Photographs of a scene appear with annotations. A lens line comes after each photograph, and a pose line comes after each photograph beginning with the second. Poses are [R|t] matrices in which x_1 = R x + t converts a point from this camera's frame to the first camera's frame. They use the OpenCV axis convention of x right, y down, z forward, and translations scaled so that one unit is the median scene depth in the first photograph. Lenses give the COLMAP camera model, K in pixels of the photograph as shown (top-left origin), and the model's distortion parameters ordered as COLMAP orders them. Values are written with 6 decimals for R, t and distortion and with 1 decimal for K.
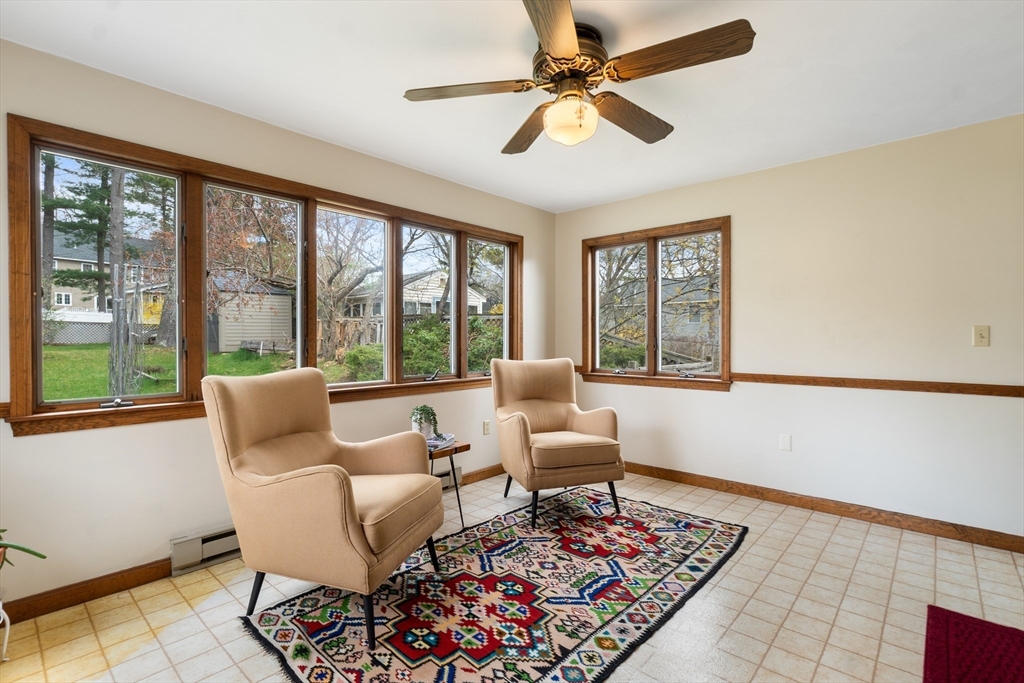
lens RADIAL K [[478.8, 0, 510.5], [0, 478.8, 344.2], [0, 0, 1]] dist [0.000255, -0.000470]
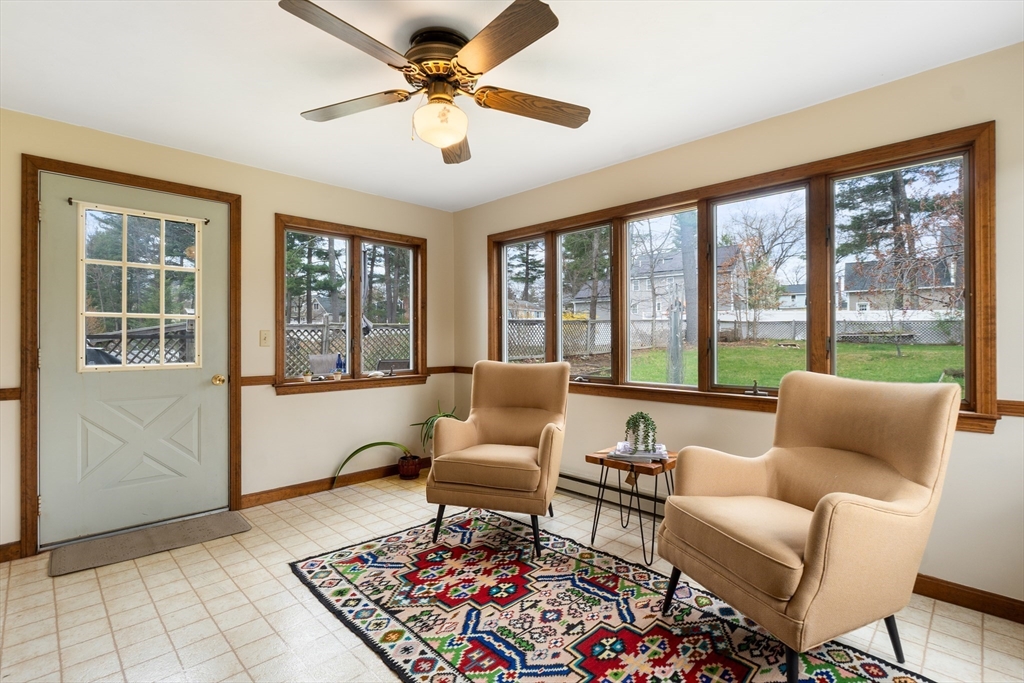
lens RADIAL K [[482.6, 0, 511.0], [0, 482.6, 336.4], [0, 0, 1]] dist [-0.015104, 0.000028]
pose [[-0.054947, -0.004972, -0.998477, 0.989321], [-0.012372, 0.999914, -0.004298, -0.013417], [0.998413, 0.012117, -0.055004, 1.059280]]
